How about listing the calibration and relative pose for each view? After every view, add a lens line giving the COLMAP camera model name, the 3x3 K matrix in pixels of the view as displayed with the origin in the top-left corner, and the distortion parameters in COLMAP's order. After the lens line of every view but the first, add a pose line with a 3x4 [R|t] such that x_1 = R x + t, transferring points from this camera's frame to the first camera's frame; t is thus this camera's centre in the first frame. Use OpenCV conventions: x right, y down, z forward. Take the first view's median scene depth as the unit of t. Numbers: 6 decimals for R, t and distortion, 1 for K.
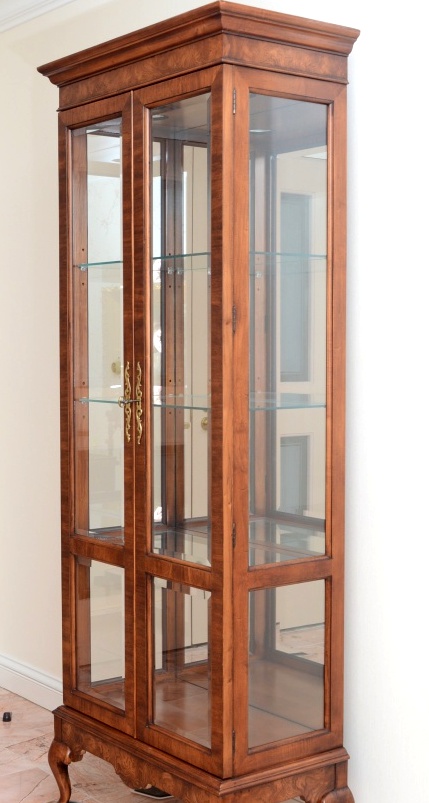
lens RADIAL K [[1207.8, 0, 217.2], [0, 1207.8, 402.1], [0, 0, 1]] dist [-0.059487, 0.000000]
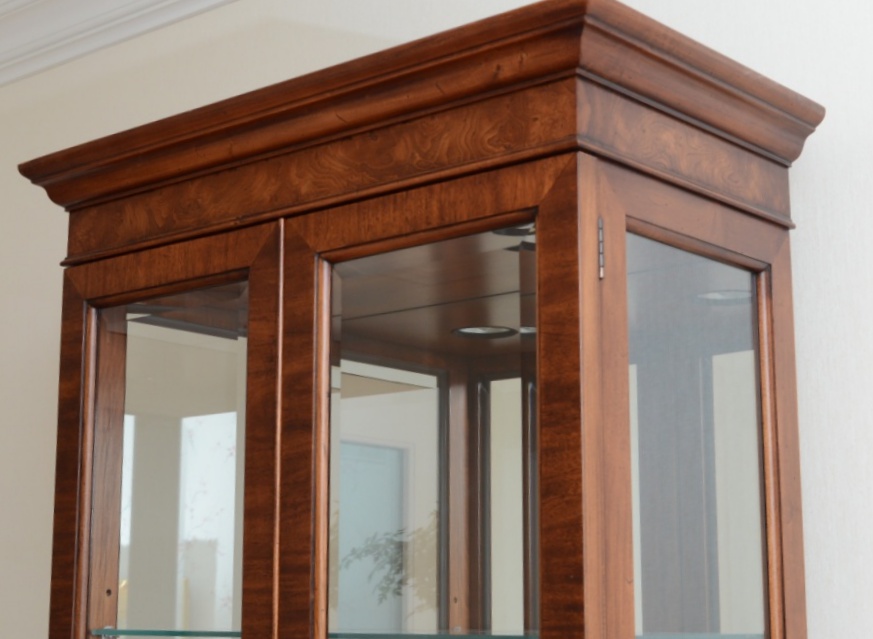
lens RADIAL K [[1598.7, 0, 433.4], [0, 1598.7, 317.0], [0, 0, 1]] dist [-0.029100, 0.000000]
pose [[0.979463, 0.041352, 0.197338, -0.128938], [0.006521, 0.971733, -0.235992, -0.099632], [-0.201519, 0.232433, 0.951507, 0.489172]]
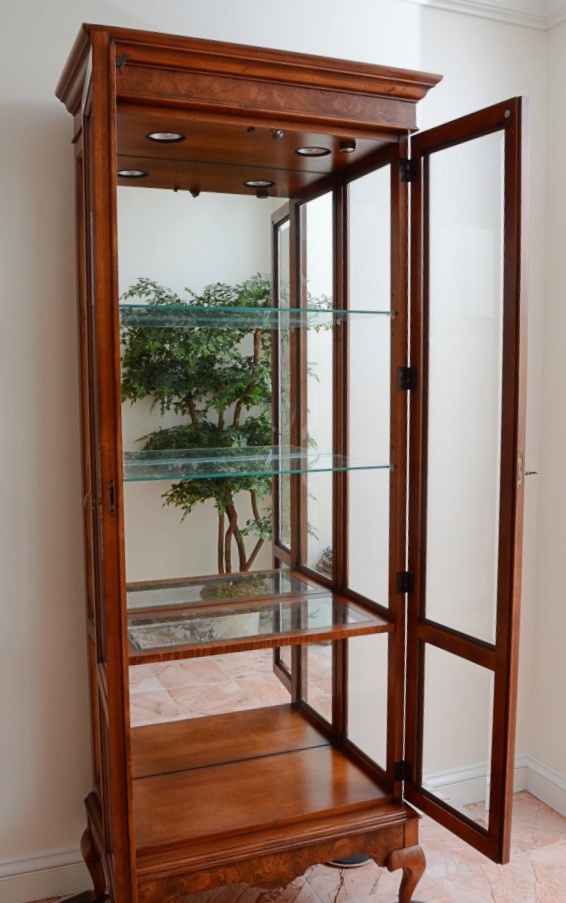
lens RADIAL K [[855.8, 0, 283.5], [0, 855.8, 451.2], [0, 0, 1]] dist [-0.080384, 0.000000]
pose [[0.265519, -0.095649, 0.959349, -0.699132], [0.048156, 0.995140, 0.085890, -0.067543], [-0.962902, 0.023393, 0.268834, 0.847053]]
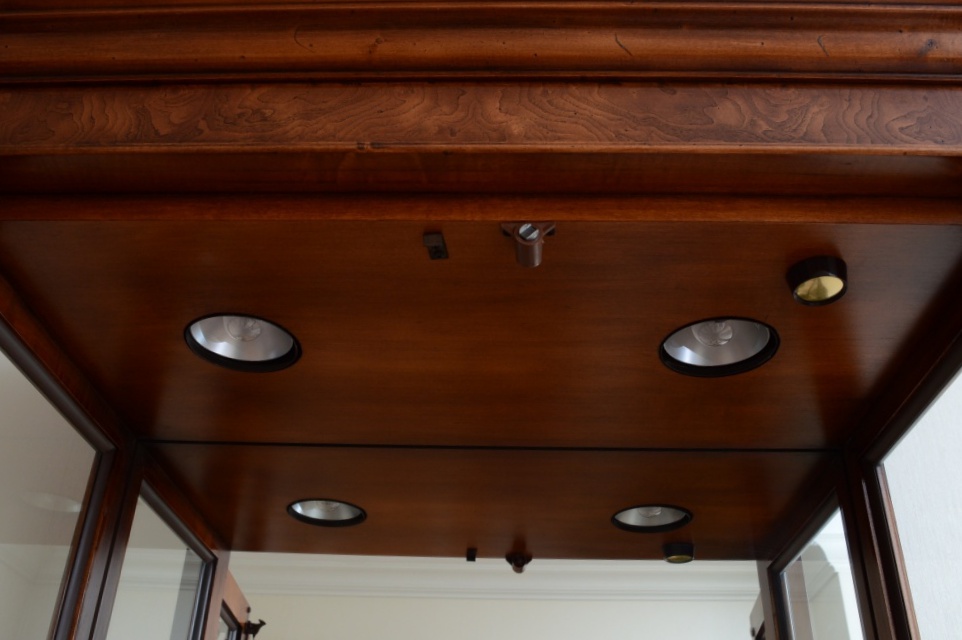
lens RADIAL K [[880.1, 0, 484.6], [0, 880.1, 319.0], [0, 0, 1]] dist [-0.080547, 0.000000]
pose [[0.625548, 0.425253, 0.654102, -0.174889], [0.013668, 0.832291, -0.554170, -0.135980], [-0.780066, 0.355600, 0.514826, 0.936316]]
